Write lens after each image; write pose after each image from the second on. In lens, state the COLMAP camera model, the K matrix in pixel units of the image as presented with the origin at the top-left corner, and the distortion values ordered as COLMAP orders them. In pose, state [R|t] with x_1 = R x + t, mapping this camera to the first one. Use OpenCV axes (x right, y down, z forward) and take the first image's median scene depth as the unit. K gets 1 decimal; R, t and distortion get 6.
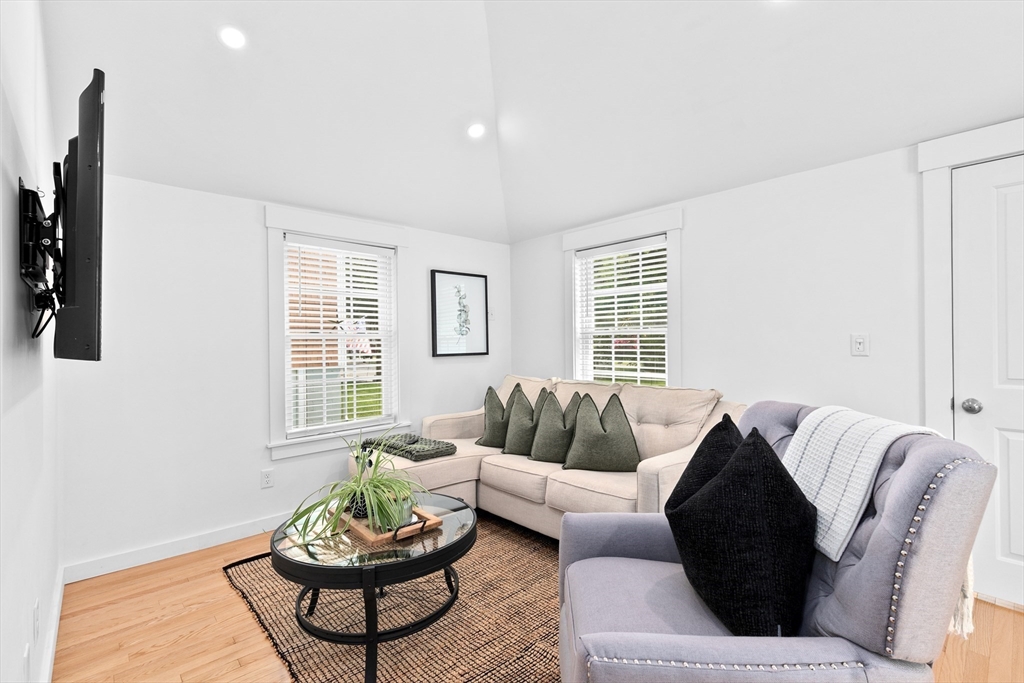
lens RADIAL K [[459.1, 0, 507.5], [0, 459.1, 340.8], [0, 0, 1]] dist [0.004440, 0.000588]
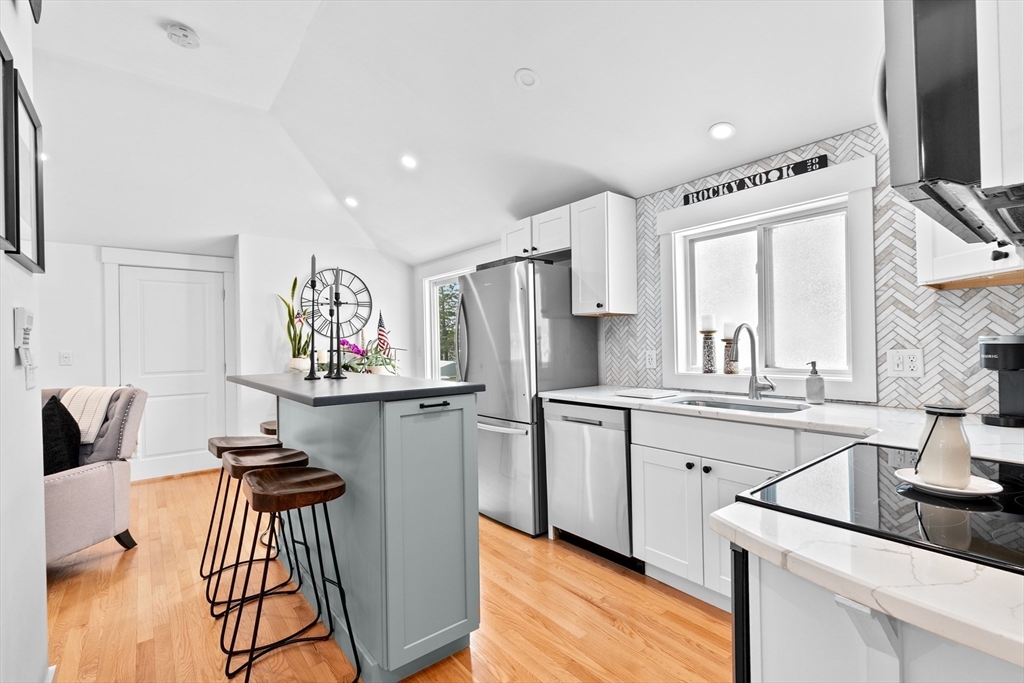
lens RADIAL K [[459.1, 0, 507.5], [0, 459.1, 340.8], [0, 0, 1]] dist [0.004440, 0.000588]
pose [[0.061970, 0.015927, 0.997951, -0.529824], [0.015782, 0.999732, -0.016935, -0.000940], [-0.997953, 0.016799, 0.061702, -0.453975]]
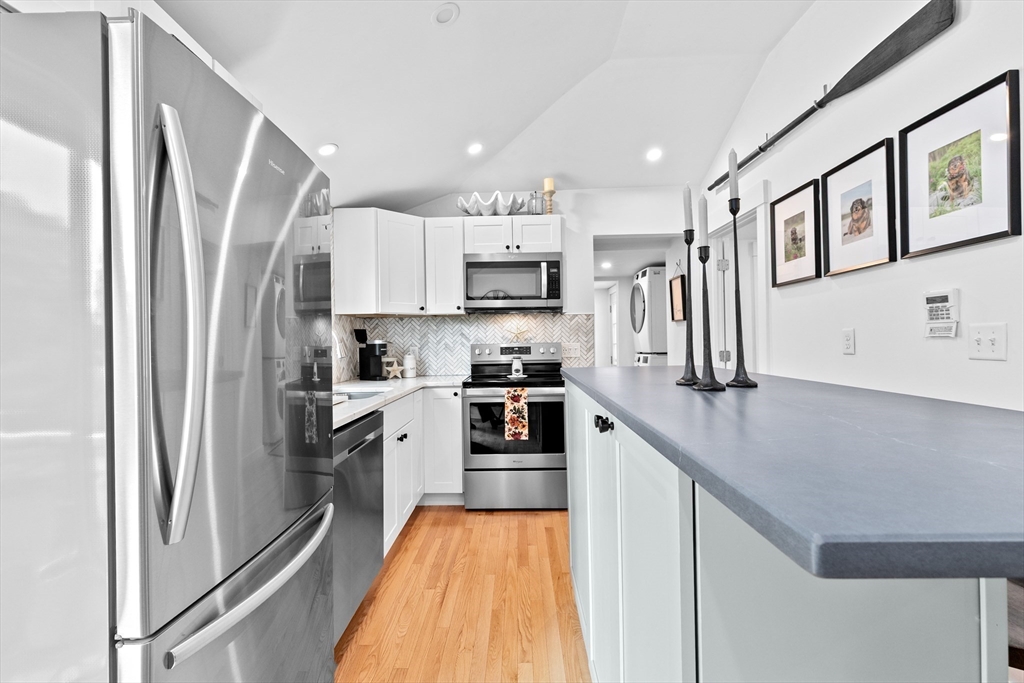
lens RADIAL K [[459.1, 0, 507.5], [0, 459.1, 340.8], [0, 0, 1]] dist [0.004440, 0.000588]
pose [[-0.684690, 0.021047, -0.728530, 0.492721], [0.025698, 0.999659, 0.004728, -0.002493], [0.728381, -0.015485, -0.684997, -0.020225]]
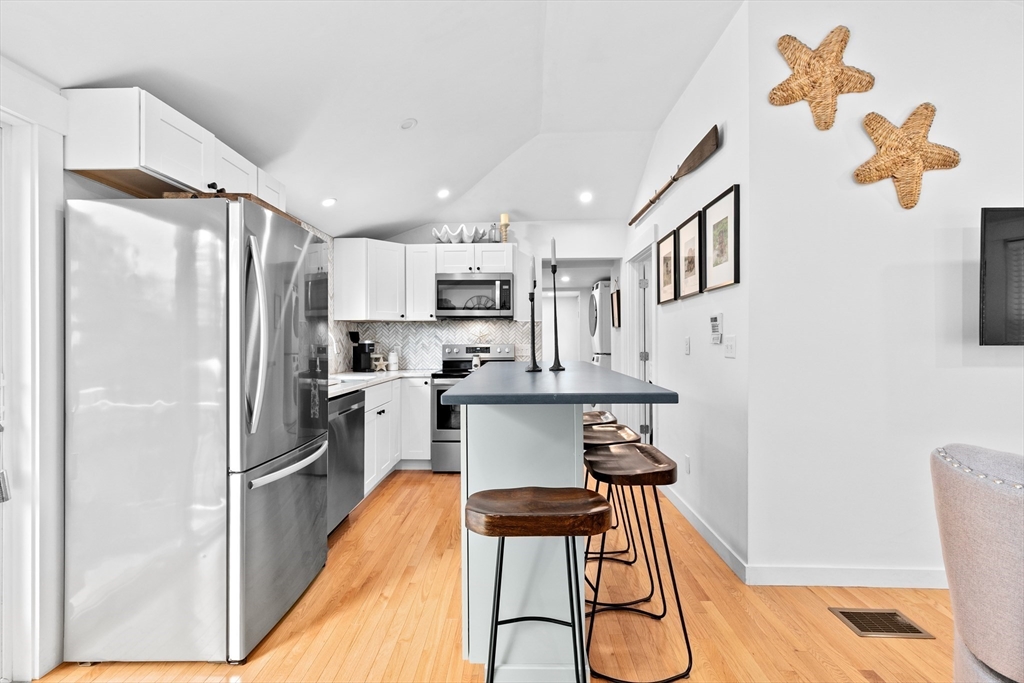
lens RADIAL K [[459.1, 0, 507.5], [0, 459.1, 340.8], [0, 0, 1]] dist [0.004440, 0.000588]
pose [[-0.690124, 0.012212, -0.723589, 0.611641], [0.014381, 0.999892, 0.003159, -0.004170], [0.723549, -0.008226, -0.690224, 0.250237]]
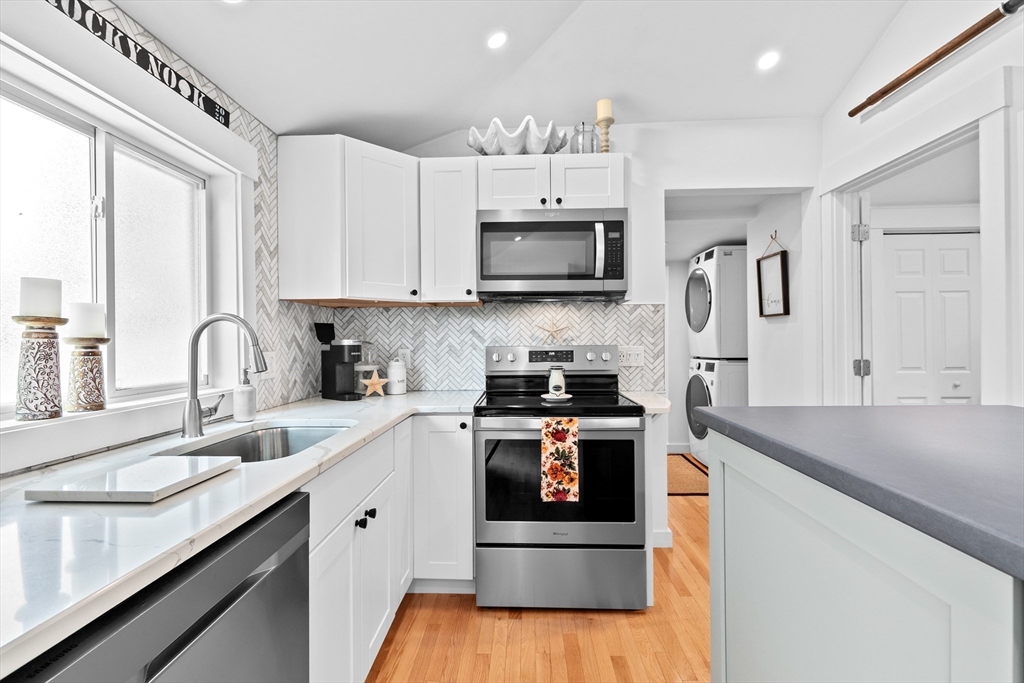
lens RADIAL K [[459.1, 0, 507.5], [0, 459.1, 340.8], [0, 0, 1]] dist [0.004440, 0.000588]
pose [[-0.697752, 0.017839, -0.716118, 0.273694], [0.017125, 0.999820, 0.008220, -0.005972], [0.716135, -0.006529, -0.697931, -0.278302]]
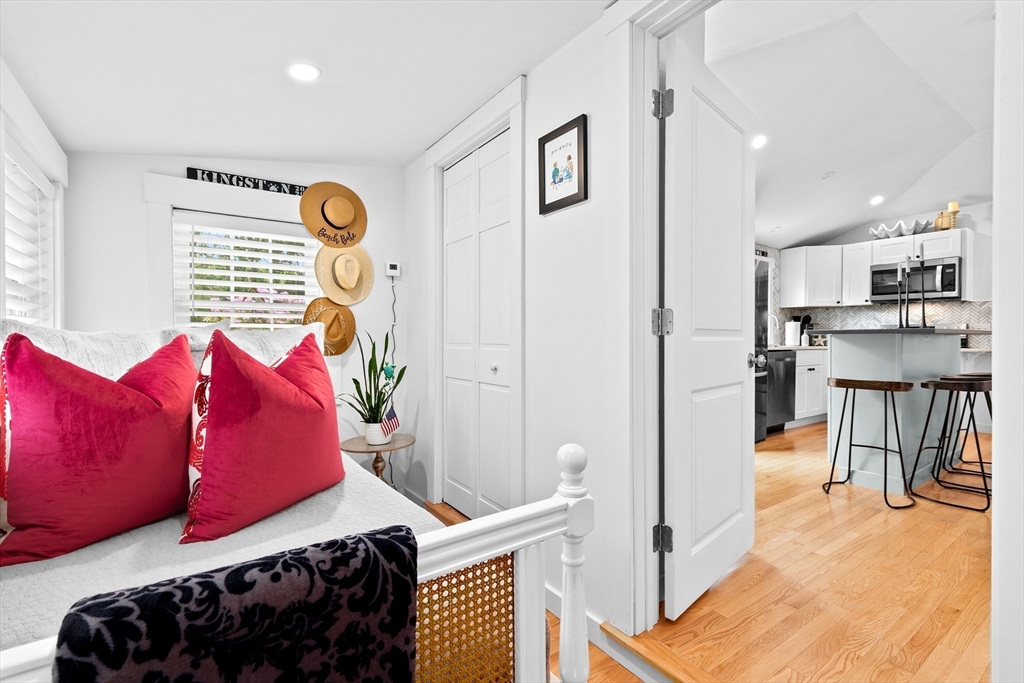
lens RADIAL K [[459.1, 0, 507.5], [0, 459.1, 340.8], [0, 0, 1]] dist [0.004440, 0.000588]
pose [[-0.992476, 0.006539, 0.122264, 0.852702], [0.006788, 0.999976, 0.001616, 0.052393], [-0.122251, 0.002434, -0.992496, 0.918740]]
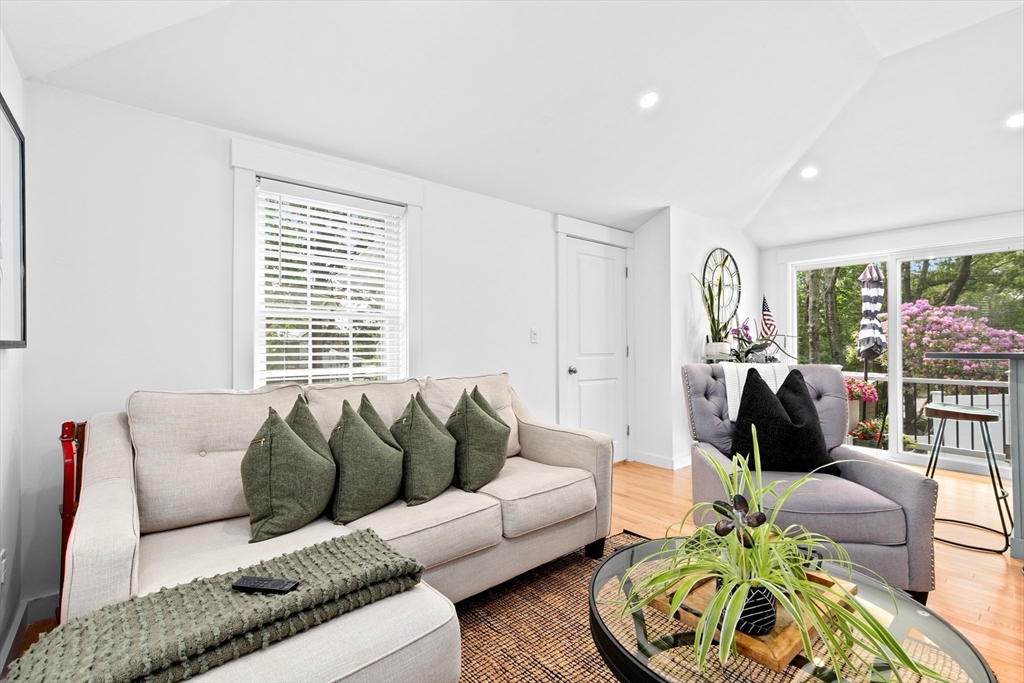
lens RADIAL K [[459.1, 0, 507.5], [0, 459.1, 340.8], [0, 0, 1]] dist [0.004440, 0.000588]
pose [[0.048582, 0.018750, 0.998643, -0.489987], [-0.004224, 0.999819, -0.018567, 0.037497], [-0.998810, -0.003317, 0.048652, 0.713796]]
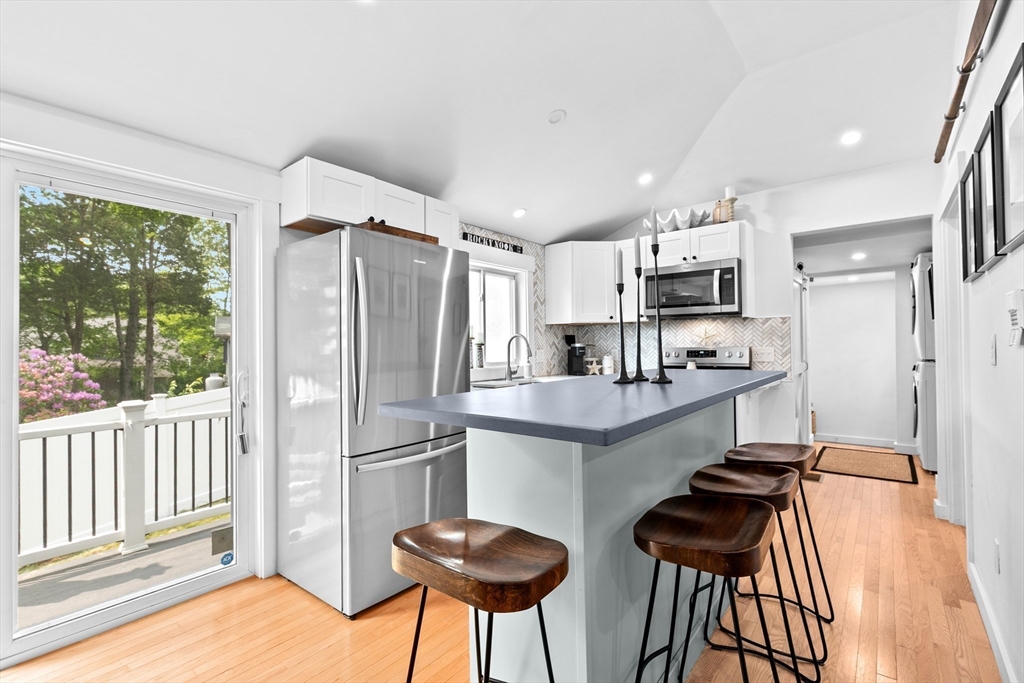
lens RADIAL K [[459.1, 0, 507.5], [0, 459.1, 340.8], [0, 0, 1]] dist [0.004440, 0.000588]
pose [[-0.988455, 0.019629, -0.150240, 0.340926], [0.021996, 0.999658, -0.014111, -0.000940], [0.149911, -0.017252, -0.988549, 0.311890]]
